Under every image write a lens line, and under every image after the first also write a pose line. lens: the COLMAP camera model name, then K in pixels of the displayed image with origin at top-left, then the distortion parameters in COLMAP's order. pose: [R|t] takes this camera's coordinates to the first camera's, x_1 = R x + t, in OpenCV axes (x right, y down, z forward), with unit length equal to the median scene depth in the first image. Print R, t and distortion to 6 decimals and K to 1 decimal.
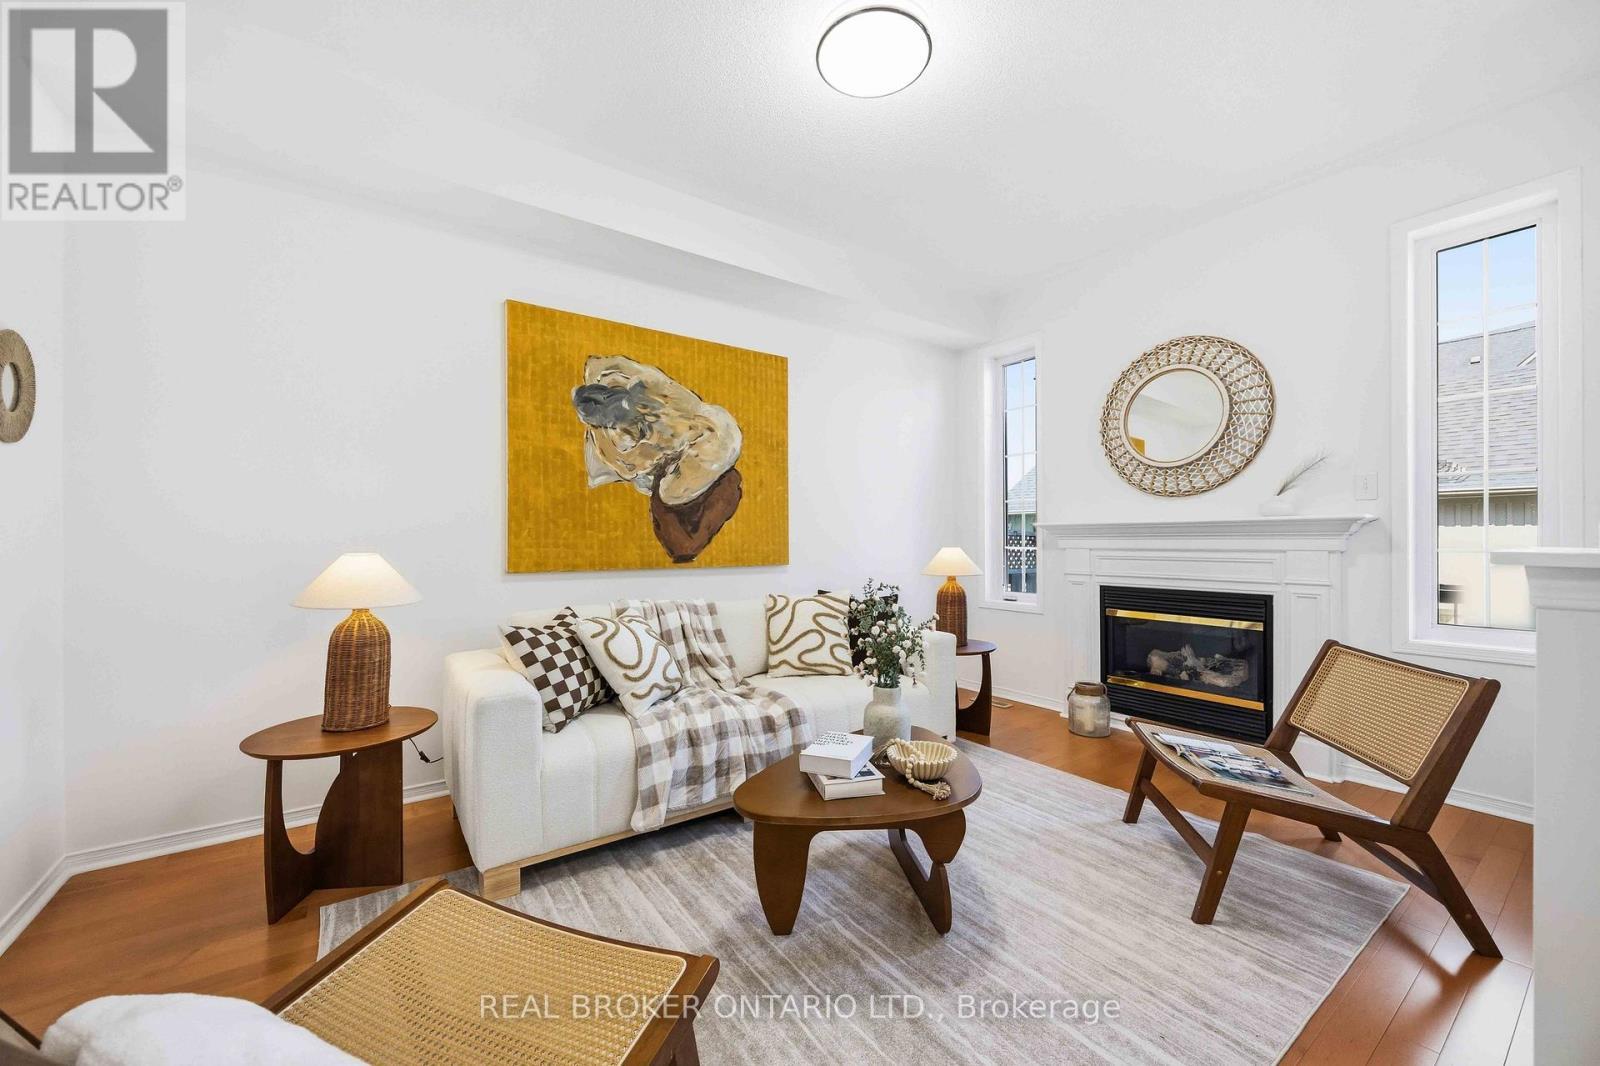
lens RADIAL K [[610.8, 0, 792.9], [0, 610.8, 545.6], [0, 0, 1]] dist [-0.001088, -0.001267]
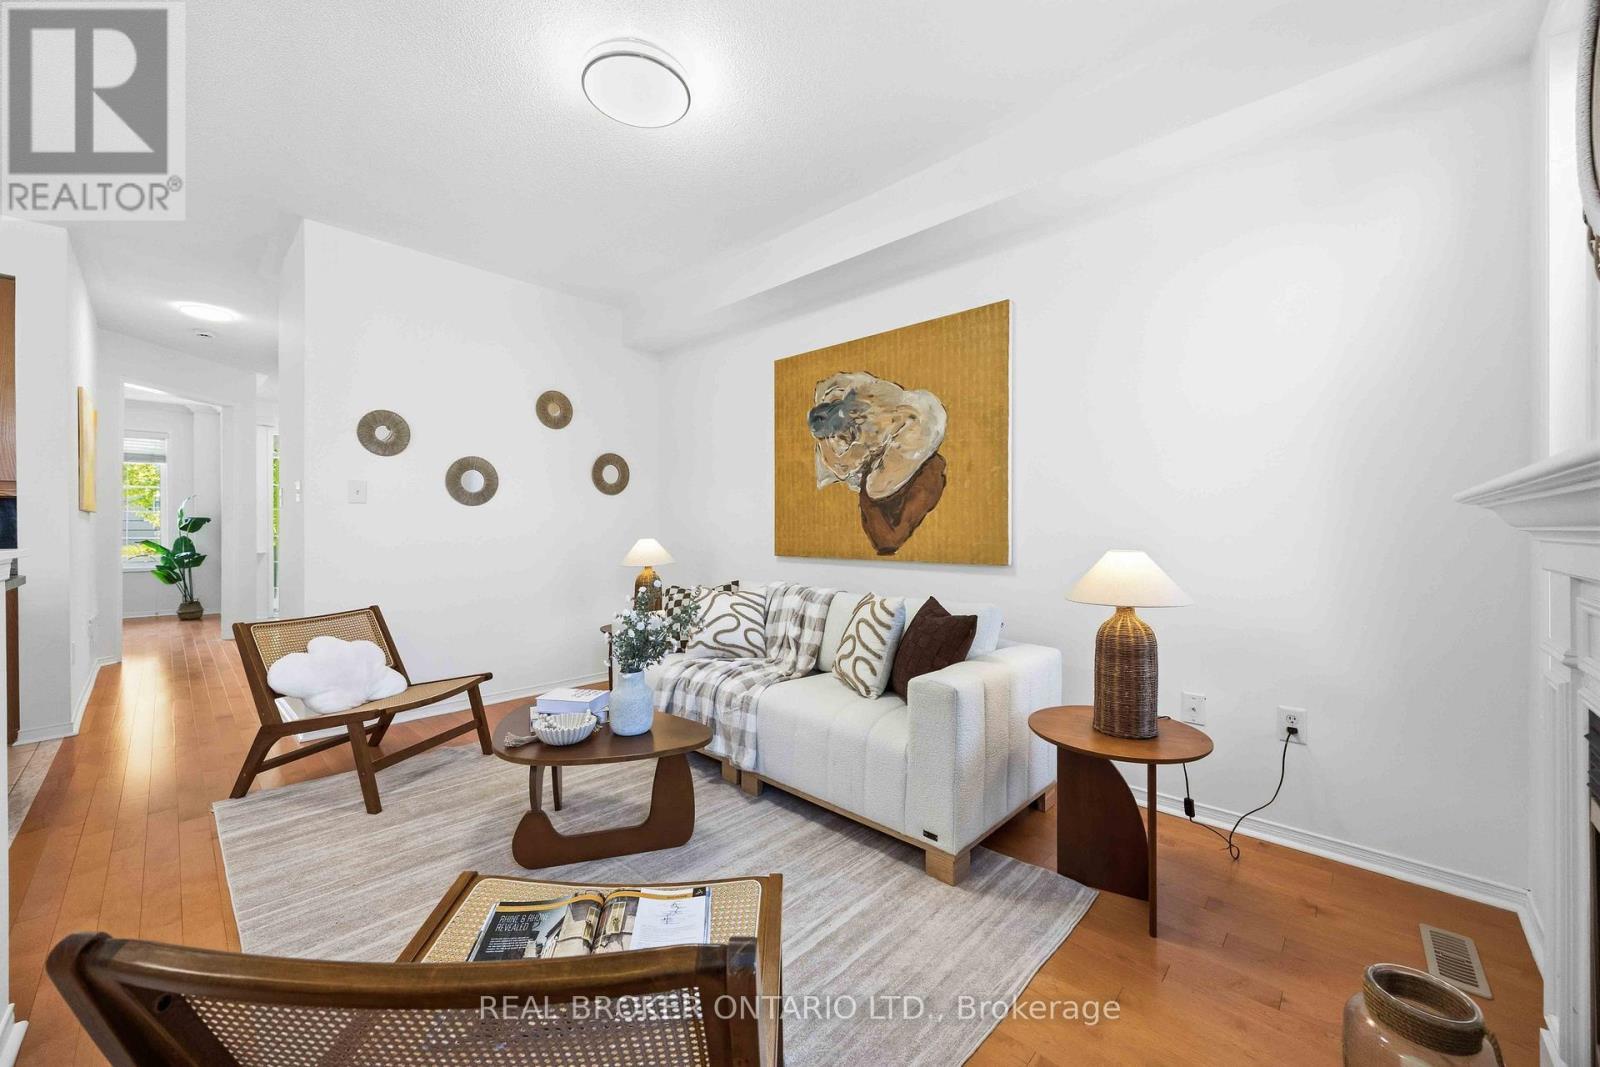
lens RADIAL K [[610.8, 0, 815.5], [0, 610.8, 534.3], [0, 0, 1]] dist [-0.001088, -0.001267]
pose [[0.213708, 0.013337, -0.976807, 0.802422], [-0.008611, 0.999894, 0.011769, -0.017921], [0.976860, 0.005897, 0.213800, 0.681520]]
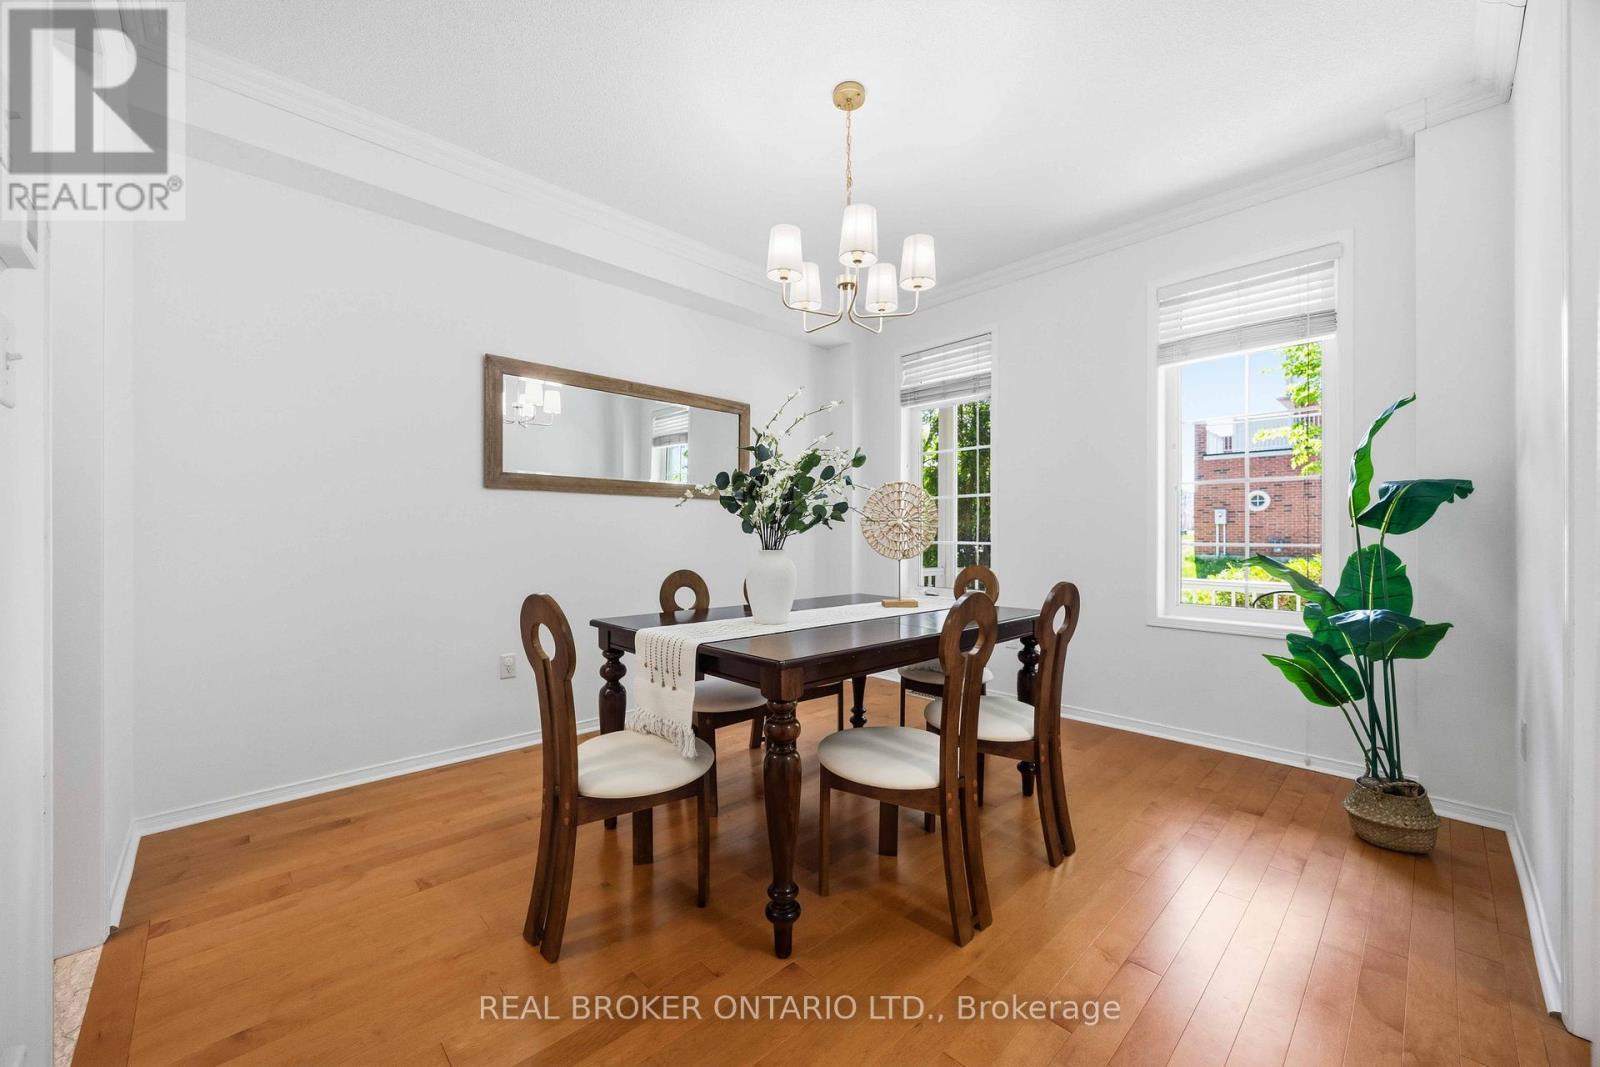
lens RADIAL K [[610.8, 0, 795.4], [0, 610.8, 533.4], [0, 0, 1]] dist [-0.001088, -0.001267]
pose [[-0.987401, 0.008948, -0.157982, -1.278456], [0.006713, 0.999870, 0.014673, 0.009908], [0.158093, 0.013427, -0.987333, -0.631456]]
